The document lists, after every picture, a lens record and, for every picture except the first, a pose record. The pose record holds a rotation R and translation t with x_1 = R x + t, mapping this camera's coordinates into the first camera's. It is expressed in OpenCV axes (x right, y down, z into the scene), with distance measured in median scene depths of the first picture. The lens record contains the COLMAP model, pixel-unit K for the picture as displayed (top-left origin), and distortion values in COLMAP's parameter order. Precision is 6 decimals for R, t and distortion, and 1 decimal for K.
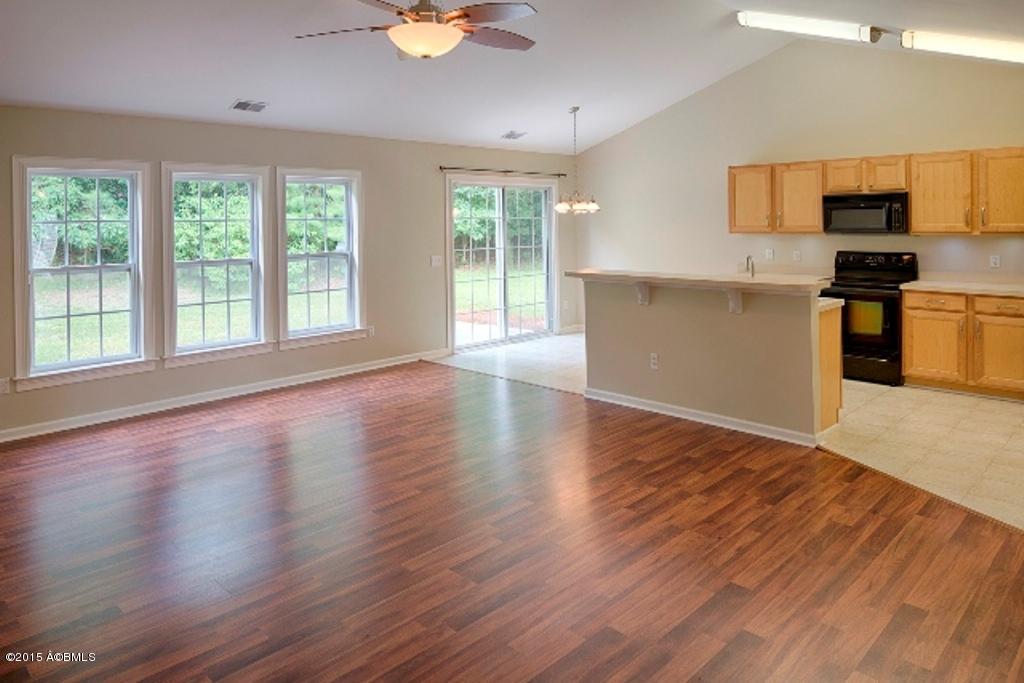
lens RADIAL K [[695.1, 0, 507.2], [0, 695.1, 217.7], [0, 0, 1]] dist [-0.006570, -0.001897]
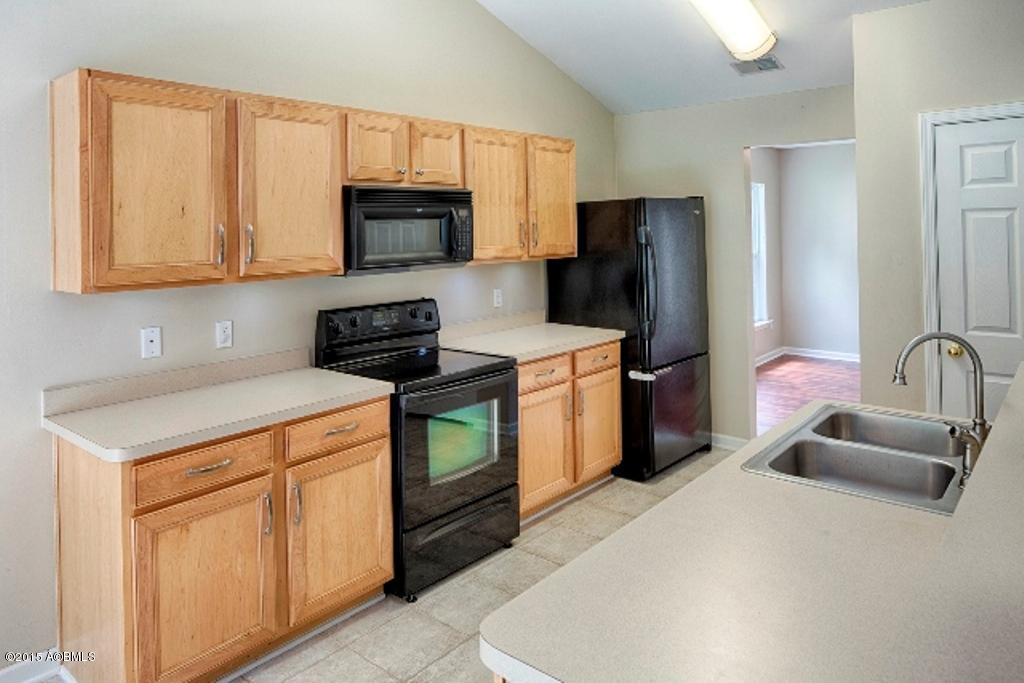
lens RADIAL K [[695.1, 0, 507.2], [0, 695.1, 217.7], [0, 0, 1]] dist [-0.006570, -0.001897]
pose [[-0.073219, 0.025684, 0.996985, 0.011246], [0.013384, 0.999604, -0.024769, 0.000028], [-0.997226, 0.011530, -0.073533, 1.008417]]
